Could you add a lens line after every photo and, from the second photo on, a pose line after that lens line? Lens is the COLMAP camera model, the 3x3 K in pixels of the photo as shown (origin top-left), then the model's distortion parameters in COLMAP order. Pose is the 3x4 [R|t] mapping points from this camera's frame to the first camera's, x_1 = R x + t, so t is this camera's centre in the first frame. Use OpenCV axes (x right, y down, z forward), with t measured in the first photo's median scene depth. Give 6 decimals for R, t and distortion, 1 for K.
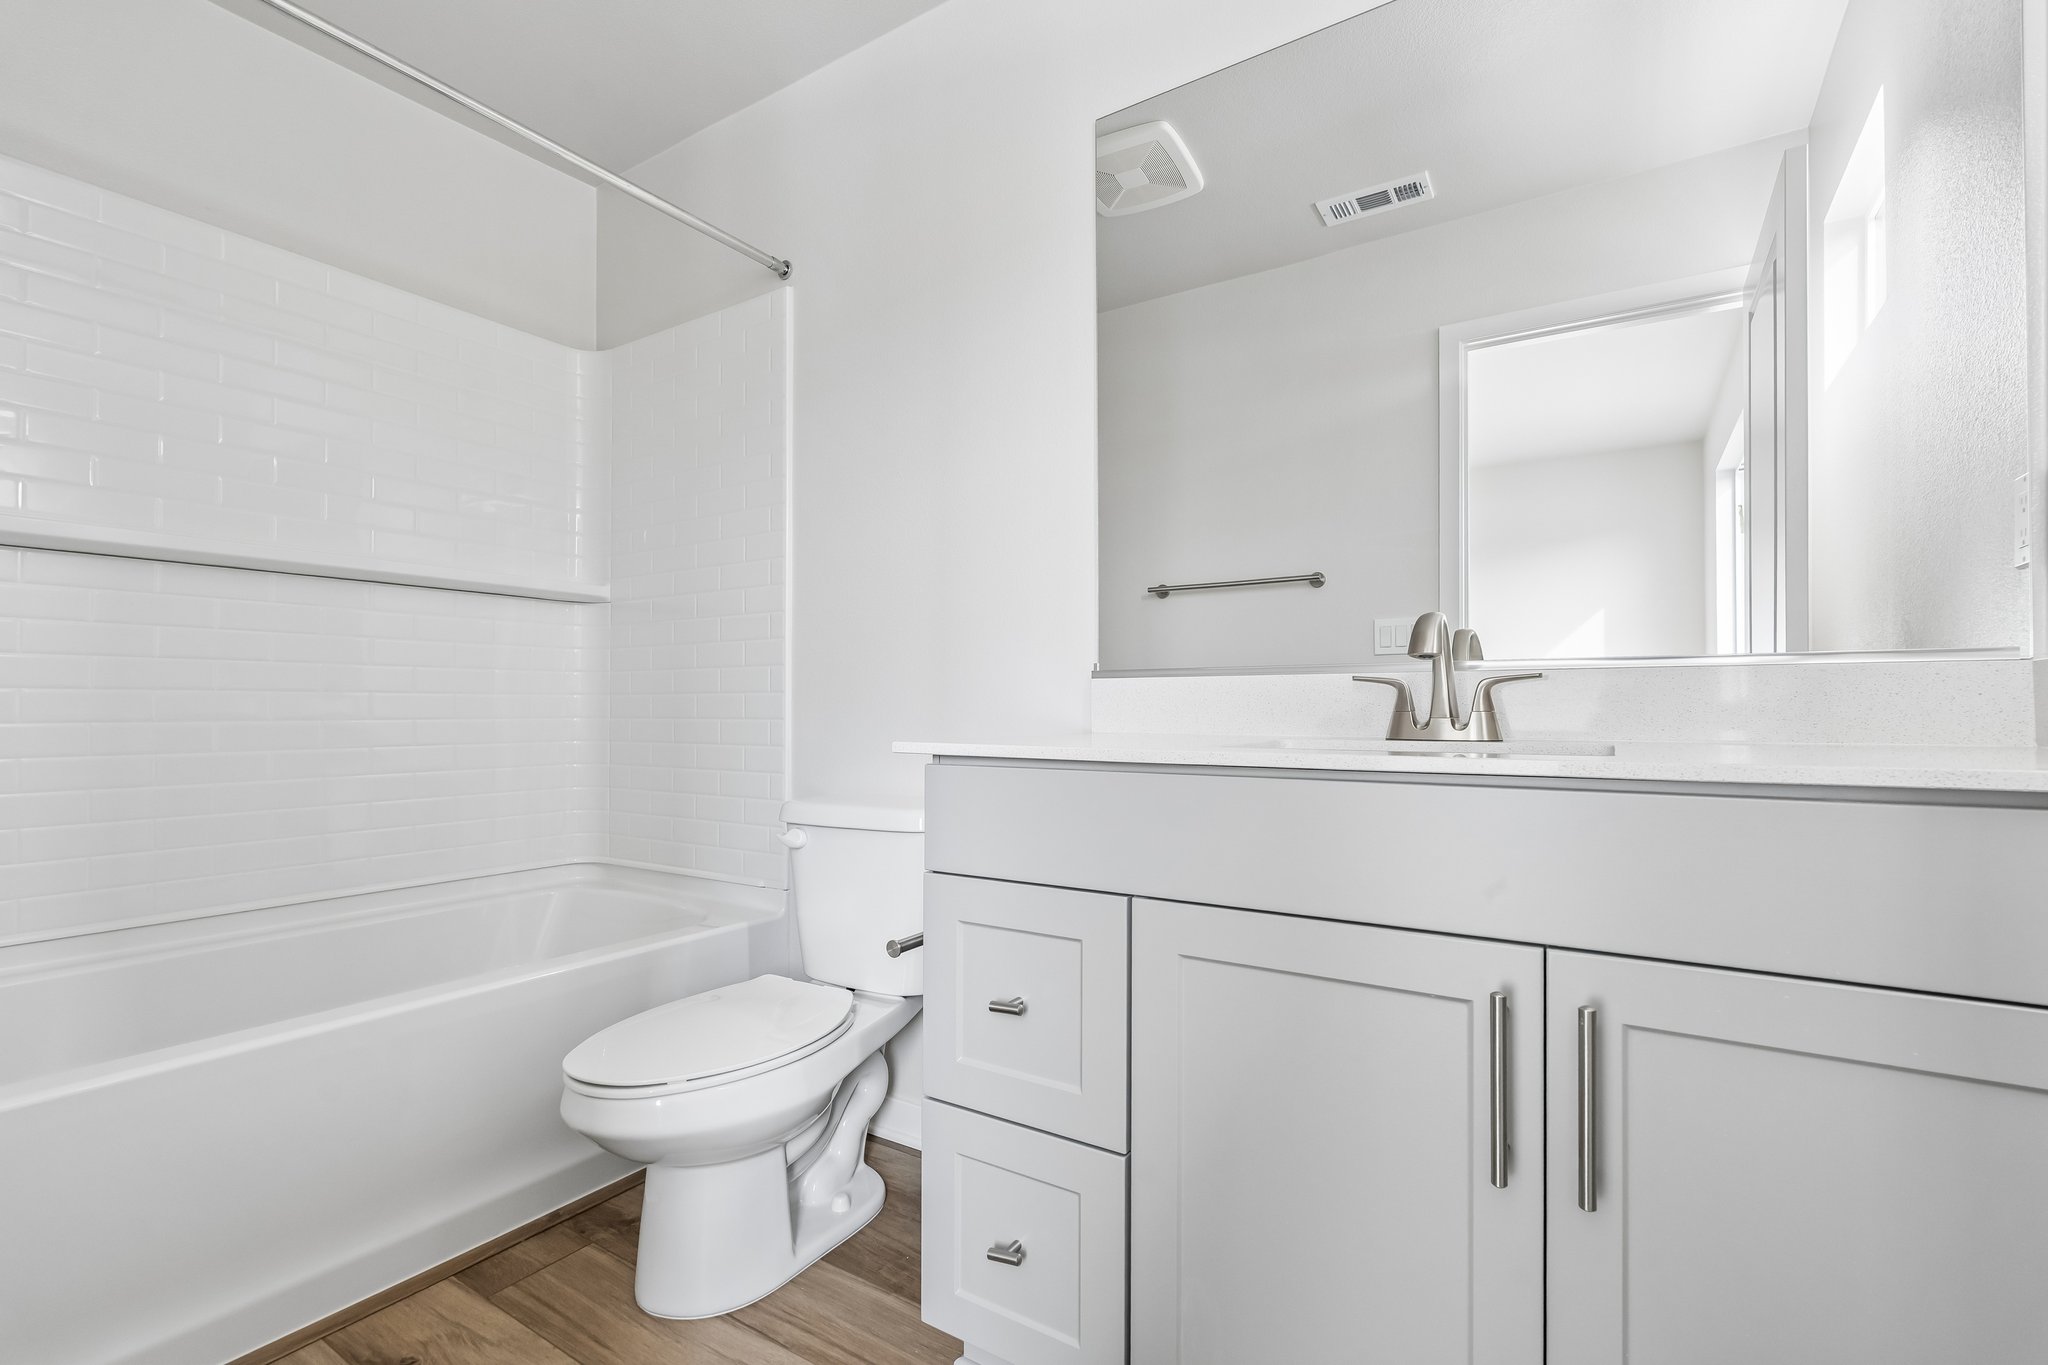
lens RADIAL K [[910.6, 0, 1020.2], [0, 910.6, 690.1], [0, 0, 1]] dist [-0.003688, -0.000349]
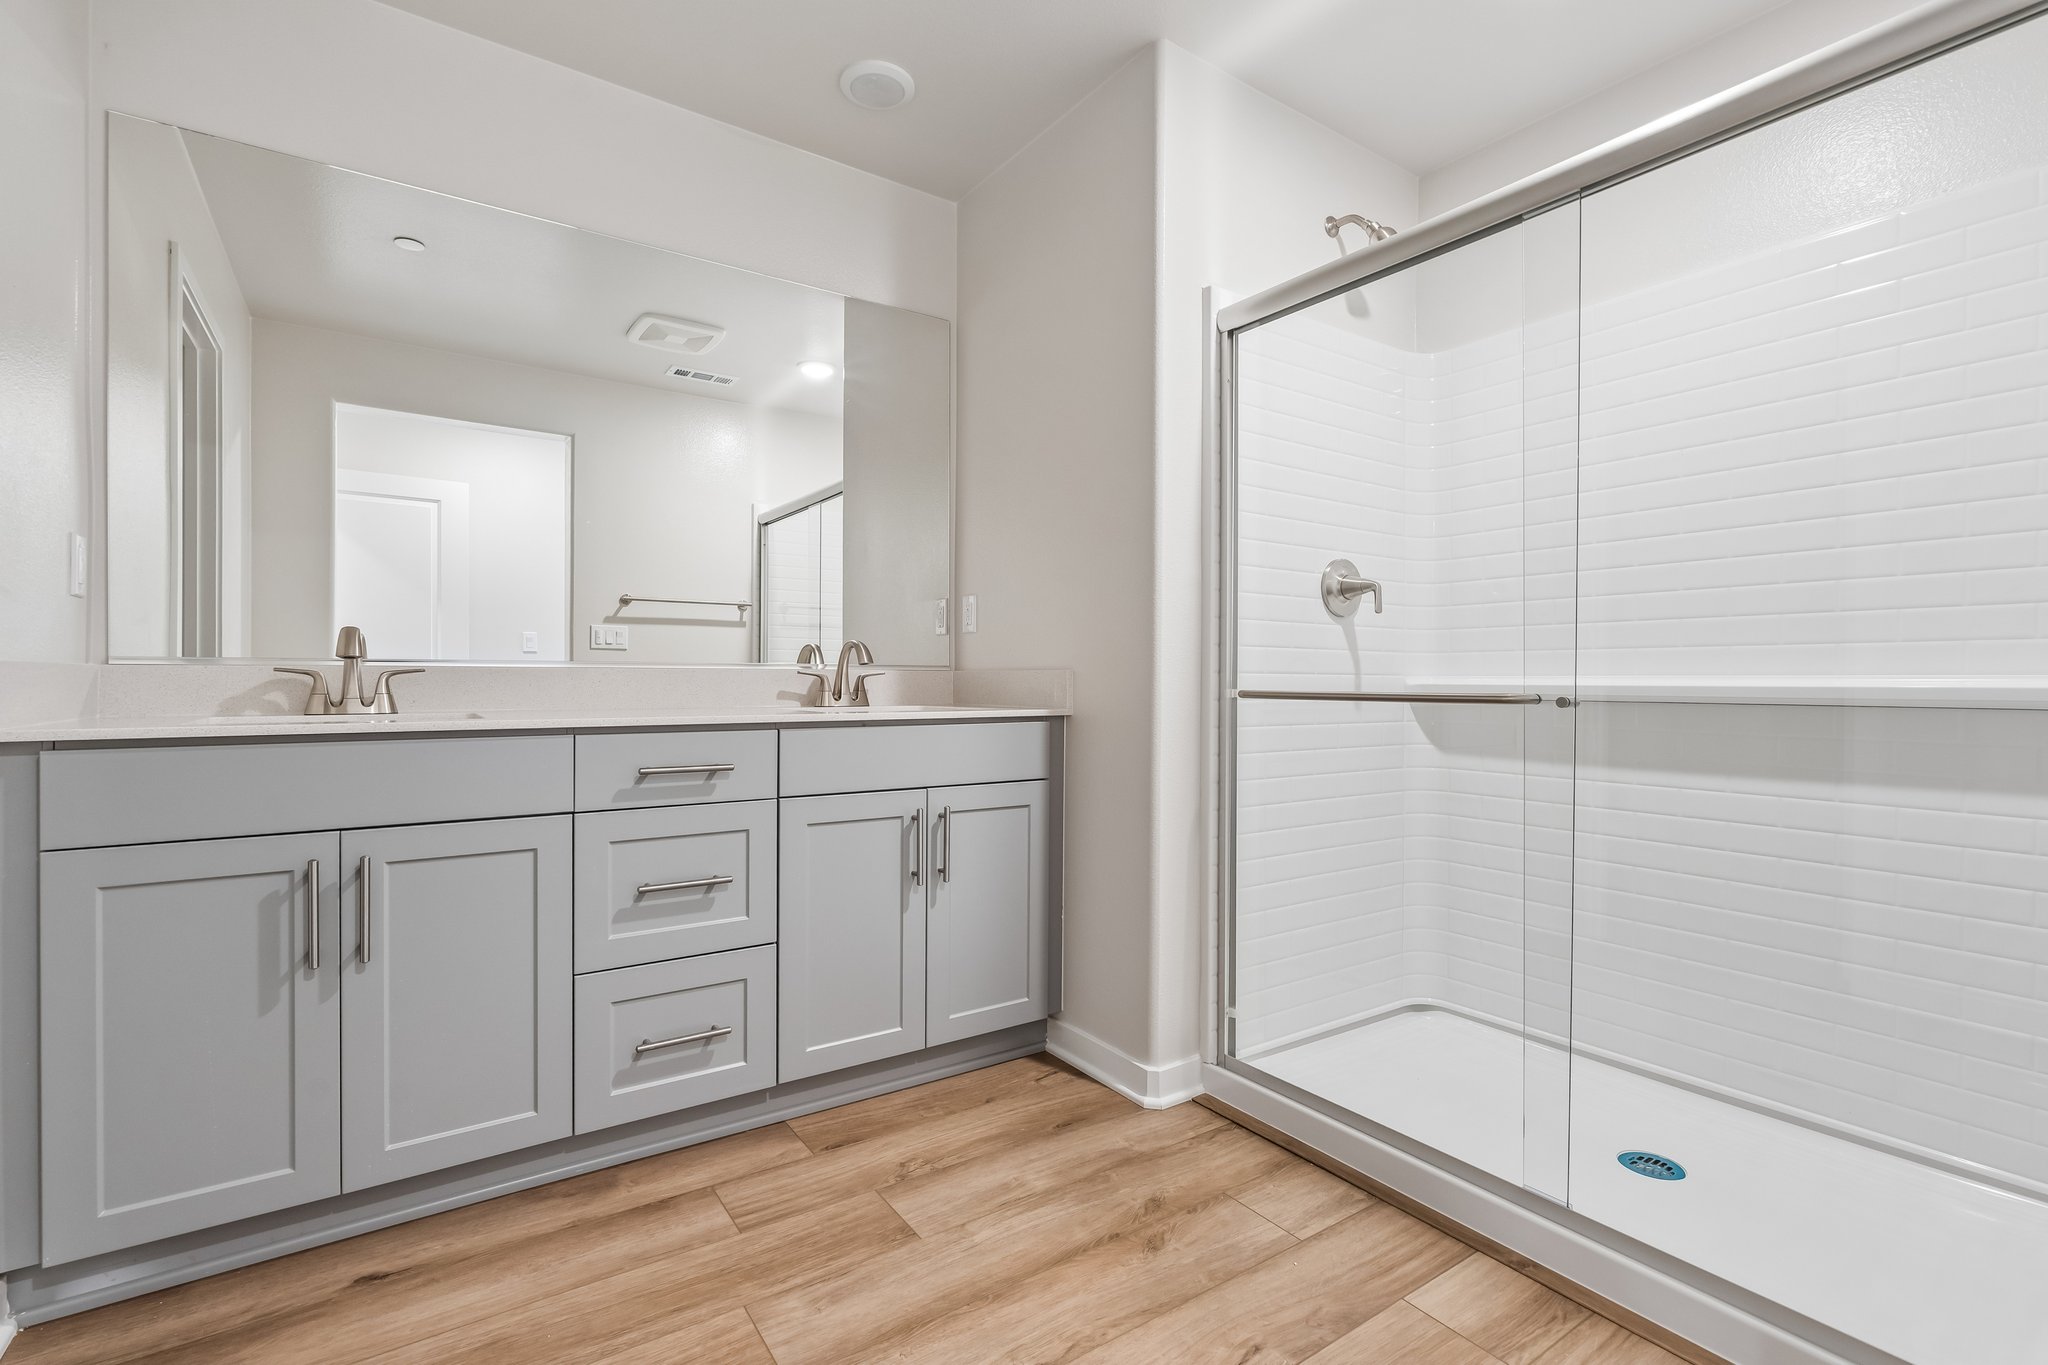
lens RADIAL K [[910.6, 0, 1020.9], [0, 910.6, 686.5], [0, 0, 1]] dist [-0.003688, -0.000349]
pose [[0.390419, 0.001699, 0.920636, -1.517451], [-0.026385, 0.999608, 0.009344, -0.013282], [-0.920259, -0.027939, 0.390311, -0.147333]]
